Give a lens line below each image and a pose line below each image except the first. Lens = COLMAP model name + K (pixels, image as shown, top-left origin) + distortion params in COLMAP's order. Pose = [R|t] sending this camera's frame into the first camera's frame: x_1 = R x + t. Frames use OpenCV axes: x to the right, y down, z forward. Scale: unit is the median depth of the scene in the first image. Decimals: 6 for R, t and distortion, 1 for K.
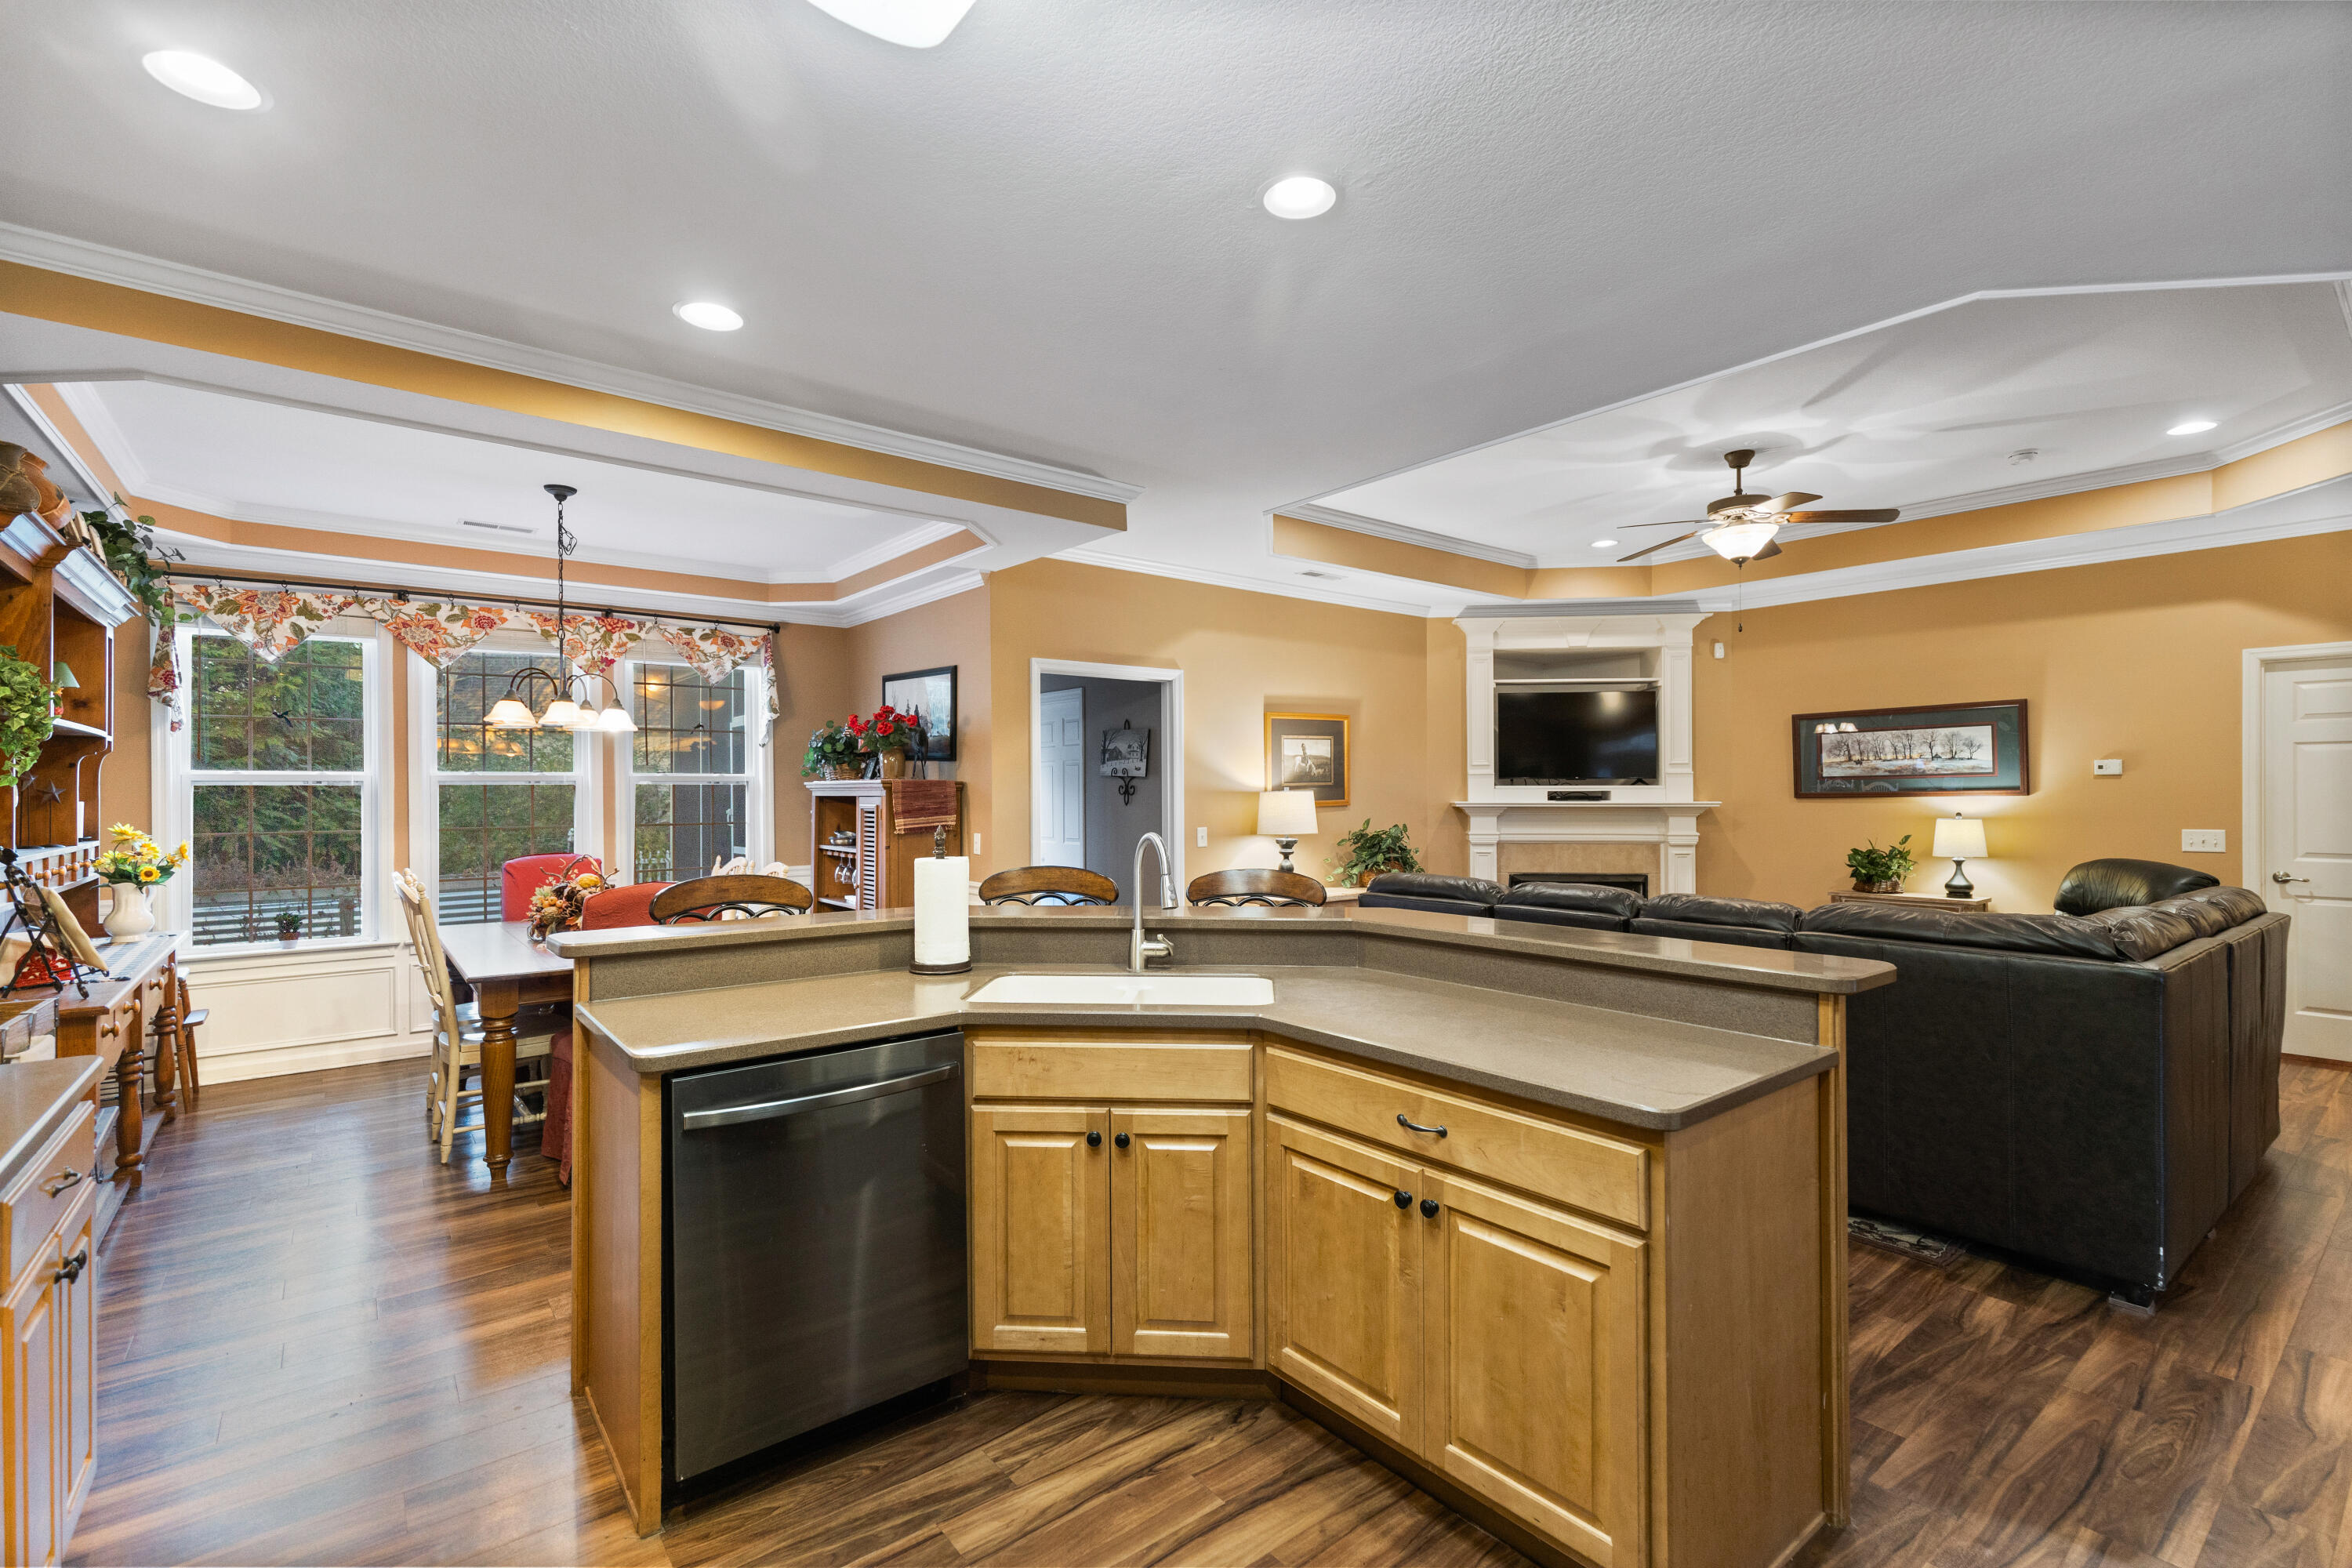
lens RADIAL K [[1067.7, 0, 1188.1], [0, 1067.7, 792.4], [0, 0, 1]] dist [0.008987, -0.000710]
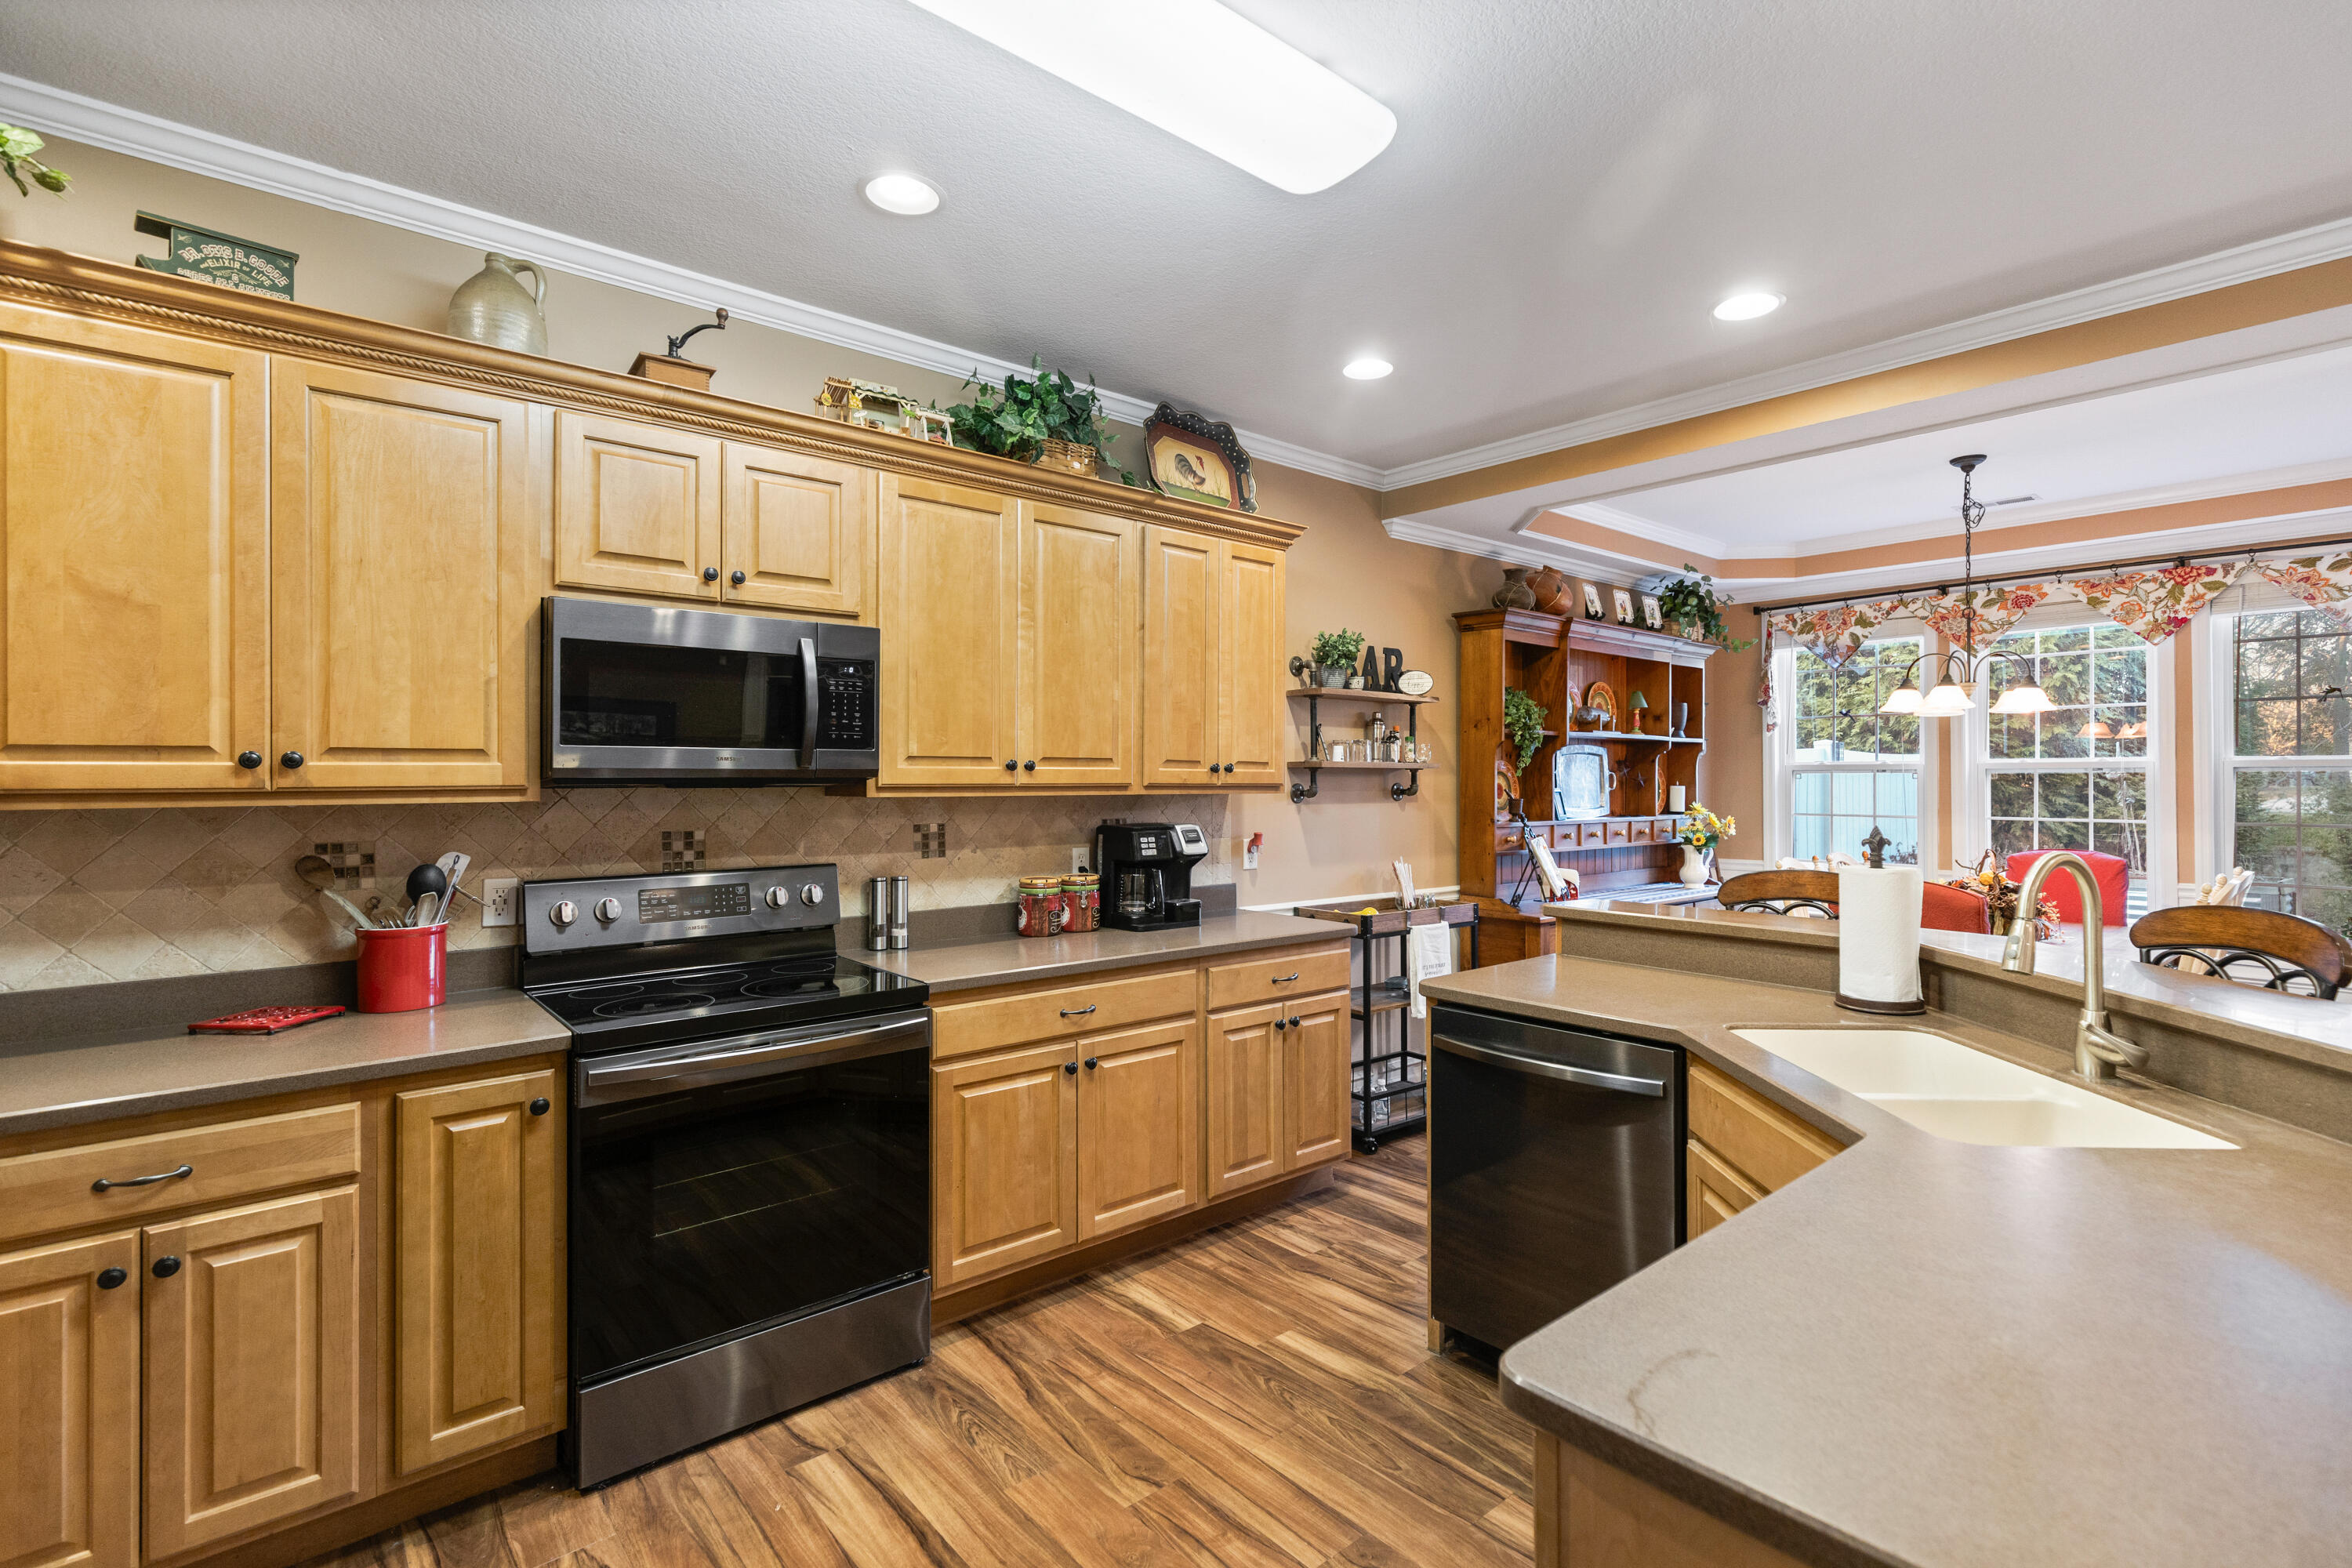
lens RADIAL K [[1067.7, 0, 1173.2], [0, 1067.7, 772.7], [0, 0, 1]] dist [0.008987, -0.000710]
pose [[0.020368, -0.002244, -0.999790, 0.288080], [-0.003368, 0.999992, -0.002313, -0.002203], [0.999787, 0.003414, 0.020360, 0.236512]]
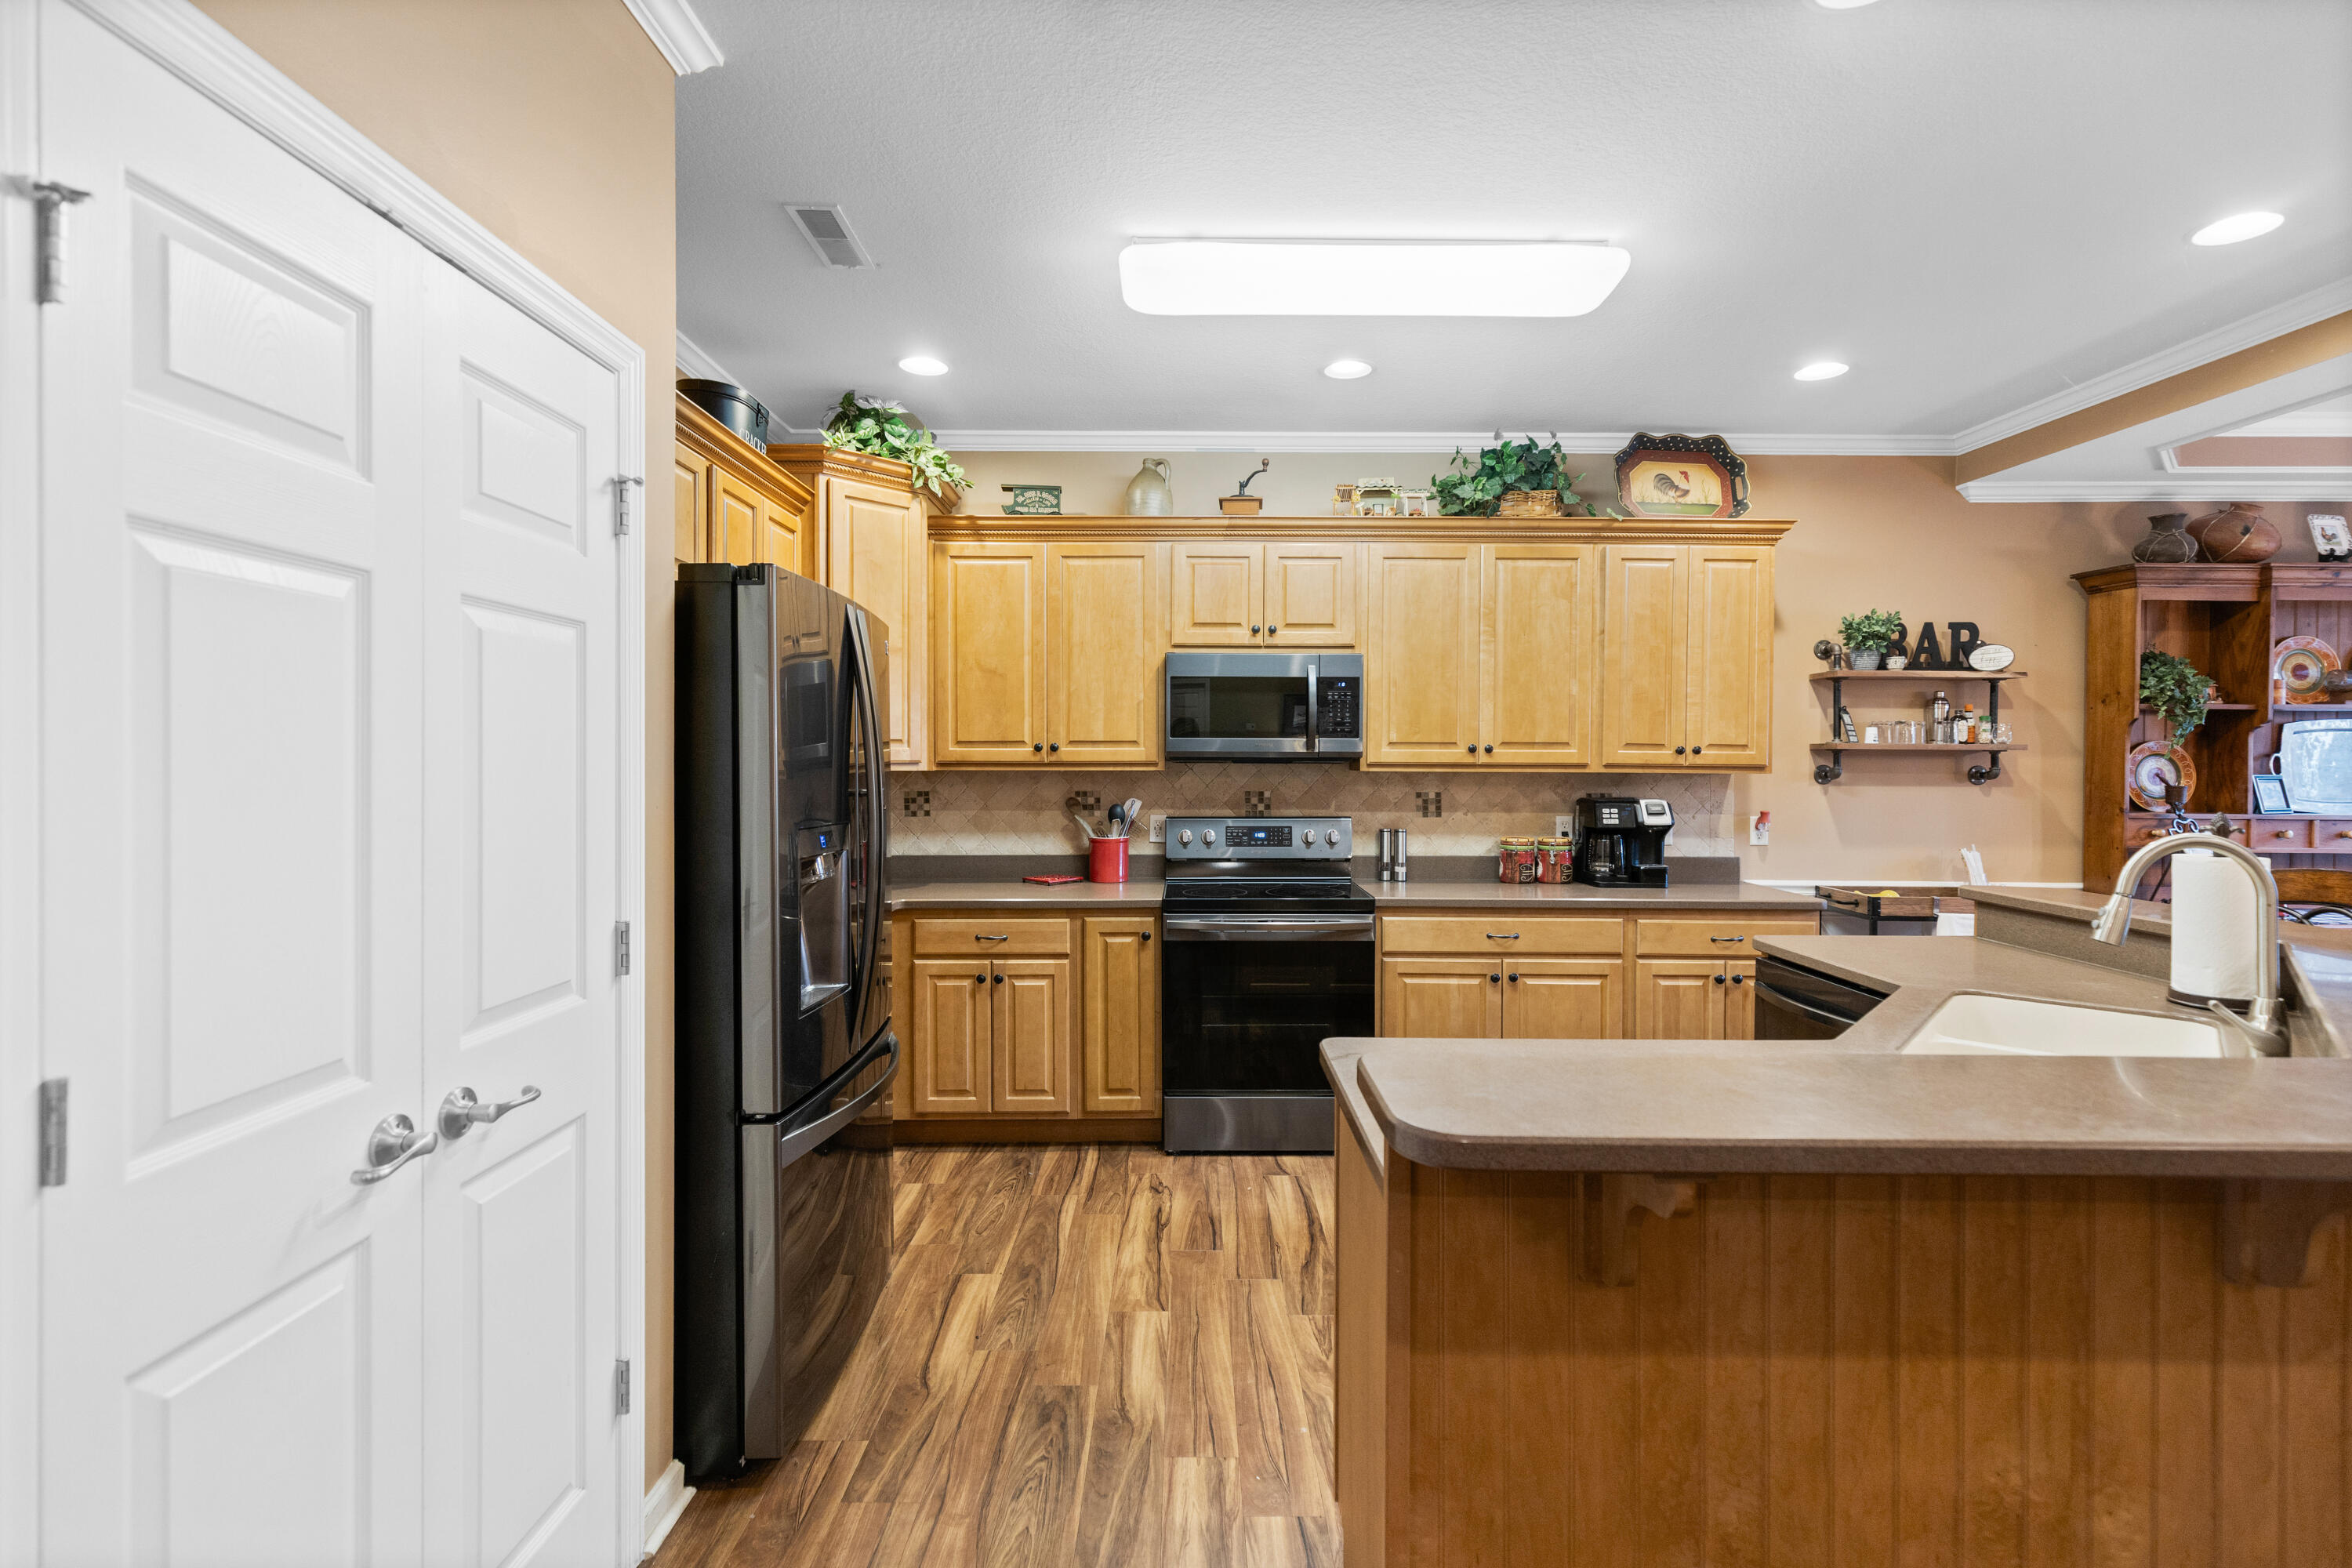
lens RADIAL K [[1067.7, 0, 1198.5], [0, 1067.7, 764.9], [0, 0, 1]] dist [0.008987, -0.000710]
pose [[-0.622764, 0.006448, -0.782384, 0.423110], [-0.005297, 0.999908, 0.012456, -0.004021], [0.782392, 0.011901, -0.622672, 0.475841]]
